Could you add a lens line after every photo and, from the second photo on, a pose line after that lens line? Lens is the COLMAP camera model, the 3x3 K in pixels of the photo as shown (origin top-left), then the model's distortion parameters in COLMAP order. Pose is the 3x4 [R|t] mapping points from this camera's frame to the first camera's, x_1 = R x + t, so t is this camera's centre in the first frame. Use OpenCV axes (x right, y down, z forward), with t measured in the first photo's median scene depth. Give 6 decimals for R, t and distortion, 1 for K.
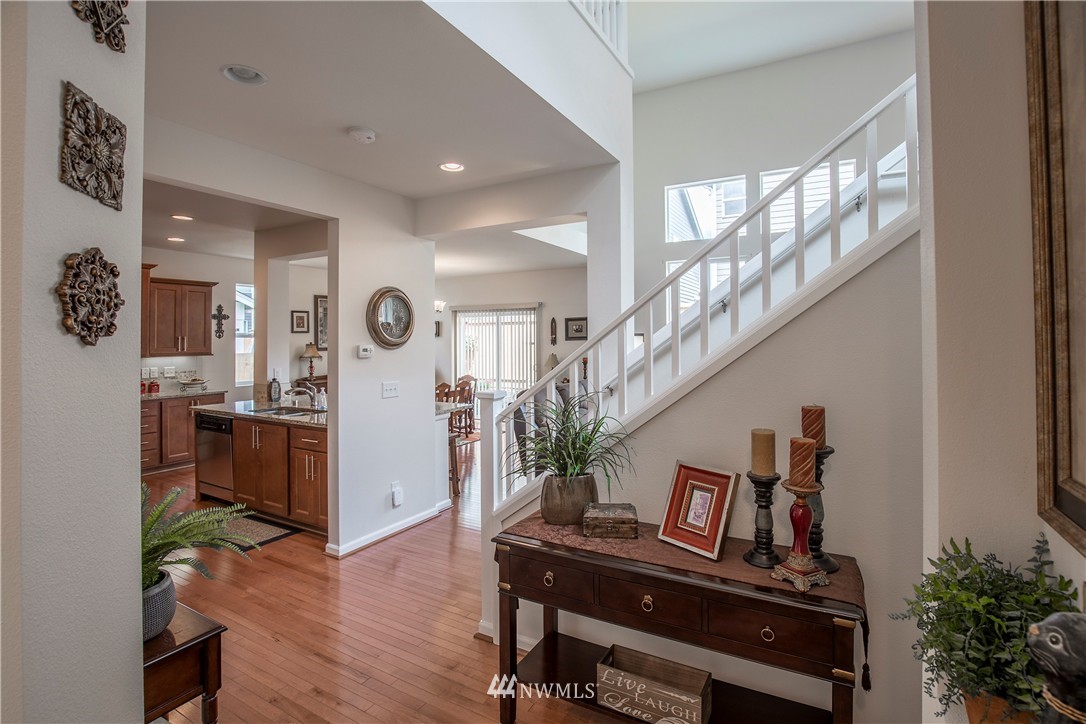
lens RADIAL K [[519.7, 0, 545.0], [0, 519.7, 332.5], [0, 0, 1]] dist [-0.030231, -0.000084]
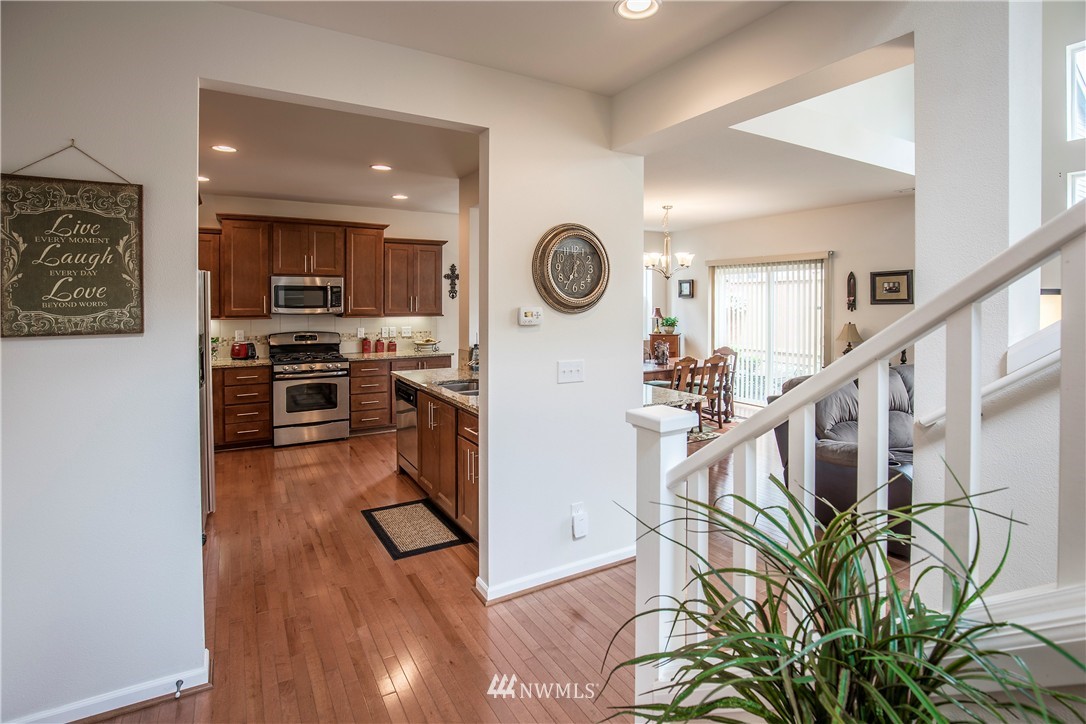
lens RADIAL K [[527.8, 0, 541.3], [0, 527.8, 307.3], [0, 0, 1]] dist [-0.015948, -0.000297]
pose [[0.863704, 0.012063, -0.503856, 0.019009], [-0.000557, 0.999736, 0.022981, 0.005205], [0.504000, -0.019569, 0.863482, 0.263097]]
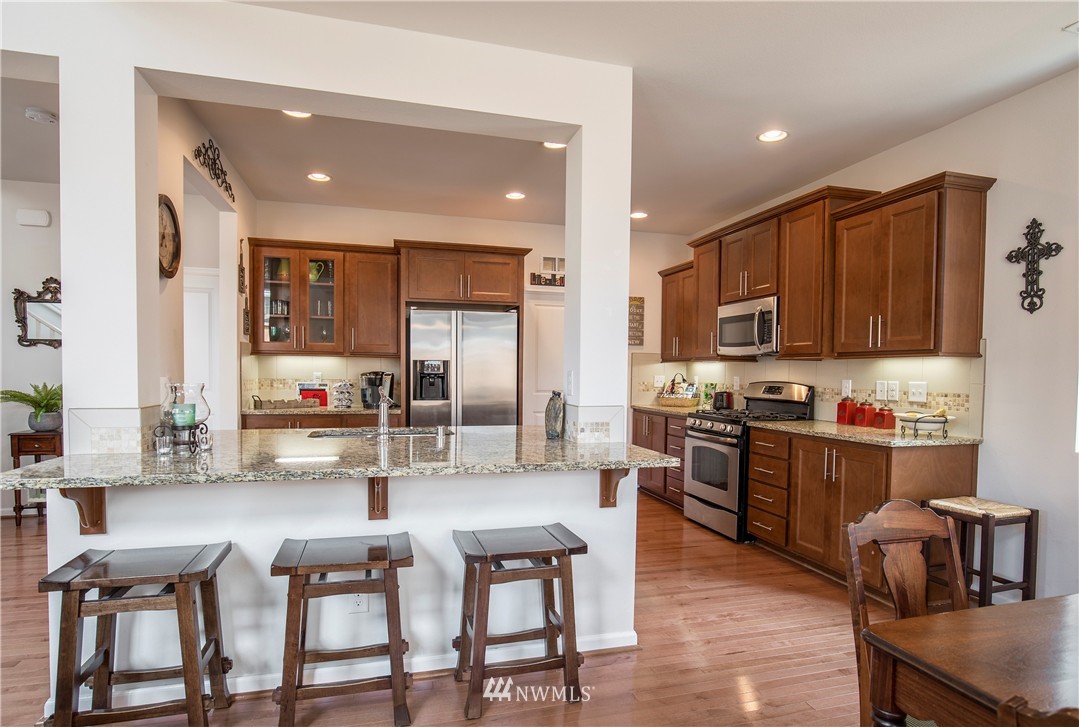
lens RADIAL K [[595.2, 0, 542.0], [0, 595.2, 391.0], [0, 0, 1]] dist [-0.001684, -0.001203]
pose [[-0.701741, 0.022411, -0.712080, -0.102217], [0.001694, 0.999555, 0.029789, 0.065372], [0.712431, 0.019698, -0.701466, 1.259606]]
